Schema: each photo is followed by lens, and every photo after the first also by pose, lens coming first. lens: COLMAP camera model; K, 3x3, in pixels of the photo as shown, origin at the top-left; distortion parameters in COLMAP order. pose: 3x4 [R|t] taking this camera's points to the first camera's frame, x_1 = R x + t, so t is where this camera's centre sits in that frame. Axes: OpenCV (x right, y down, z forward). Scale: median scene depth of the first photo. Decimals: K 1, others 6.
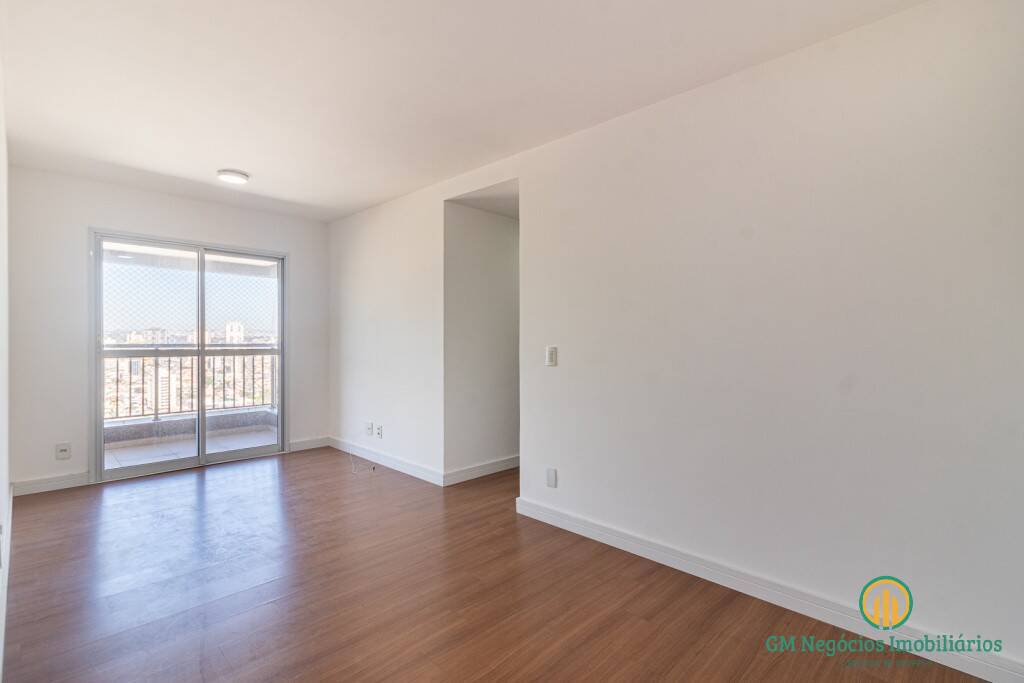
lens RADIAL K [[472.4, 0, 506.9], [0, 472.4, 346.0], [0, 0, 1]] dist [0.001458, 0.000178]
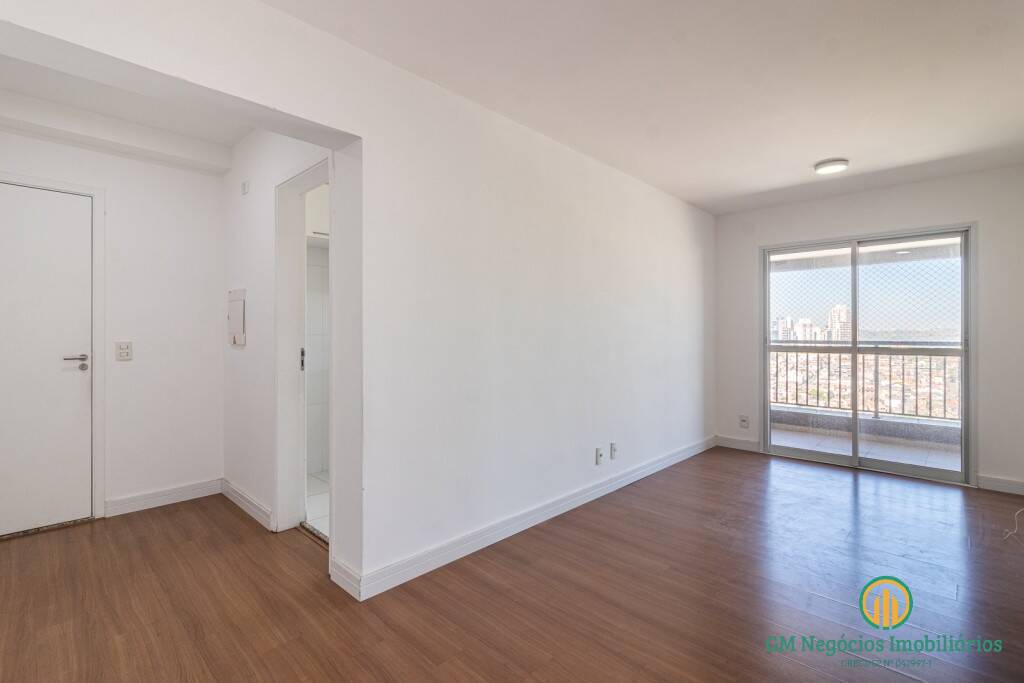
lens RADIAL K [[472.4, 0, 513.2], [0, 472.4, 340.8], [0, 0, 1]] dist [0.001458, 0.000178]
pose [[0.025126, 0.010496, -0.999629, 0.303777], [-0.016665, 0.999810, 0.010079, -0.003017], [0.999545, 0.016406, 0.025296, 0.280302]]
